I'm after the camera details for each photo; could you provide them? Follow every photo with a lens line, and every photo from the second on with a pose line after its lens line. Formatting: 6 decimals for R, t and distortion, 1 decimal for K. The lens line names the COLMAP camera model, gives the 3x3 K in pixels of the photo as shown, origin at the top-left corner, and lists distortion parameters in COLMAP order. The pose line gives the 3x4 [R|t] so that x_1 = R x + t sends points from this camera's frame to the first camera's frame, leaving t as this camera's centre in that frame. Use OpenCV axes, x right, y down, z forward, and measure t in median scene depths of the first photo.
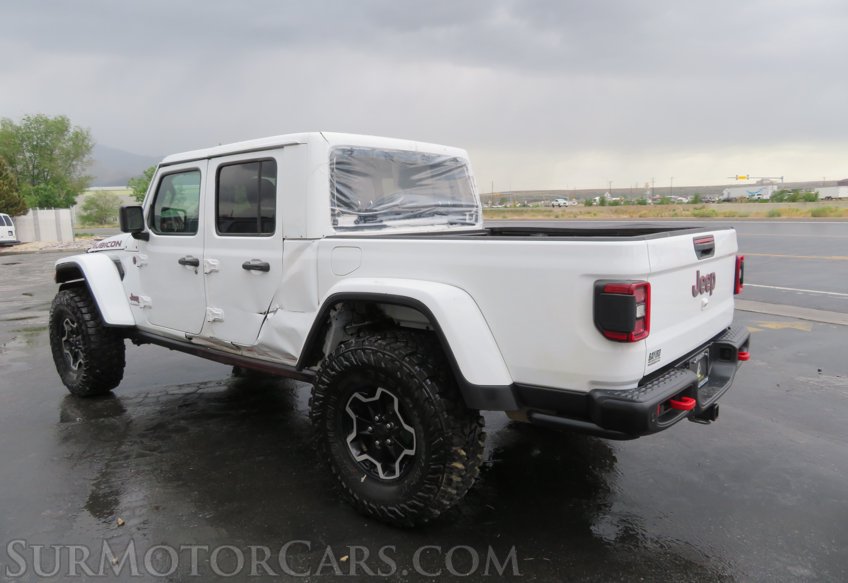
lens RADIAL K [[597.8, 0, 416.3], [0, 597.8, 293.8], [0, 0, 1]] dist [0.007239, 0.002205]
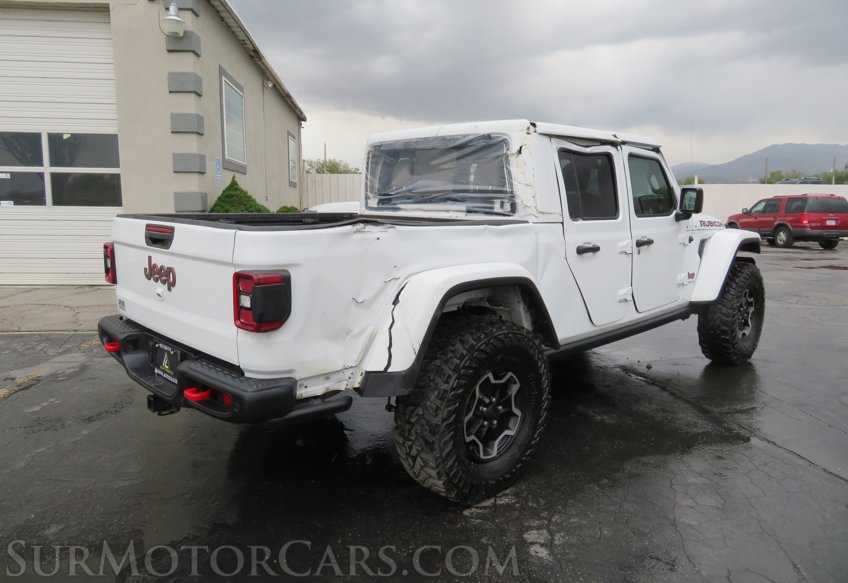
lens RADIAL K [[588.6, 0, 424.0], [0, 588.6, 291.5], [0, 0, 1]] dist [0.010169, 0.001339]
pose [[-0.090946, 0.175959, -0.980187, 1.046446], [-0.141829, 0.971944, 0.187639, -0.173502], [0.985704, 0.156084, -0.063438, 1.119990]]
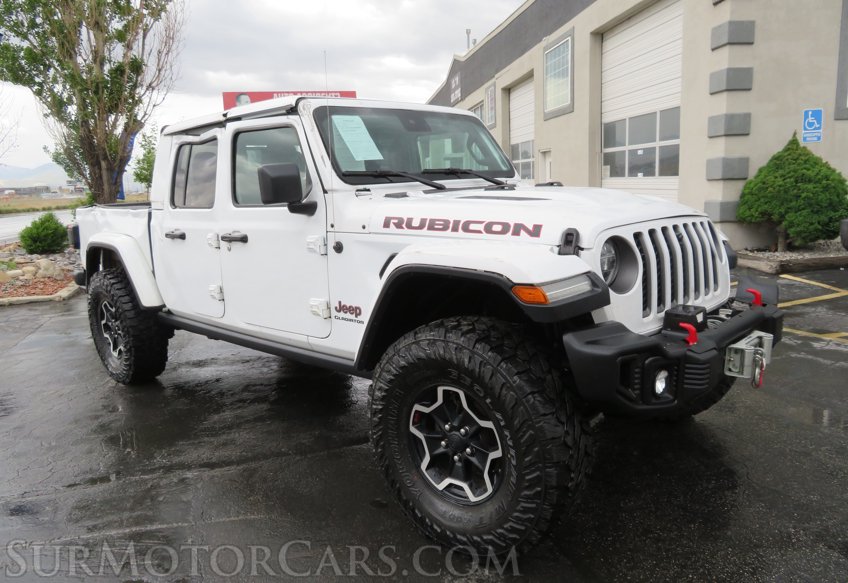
lens RADIAL K [[594.9, 0, 424.0], [0, 594.9, 291.5], [0, 0, 1]] dist [0.004394, -0.000886]
pose [[-0.996956, 0.058912, 0.051069, -0.455418], [0.072149, 0.945366, 0.317927, -0.310362], [-0.029549, 0.320644, -0.946739, 2.357651]]
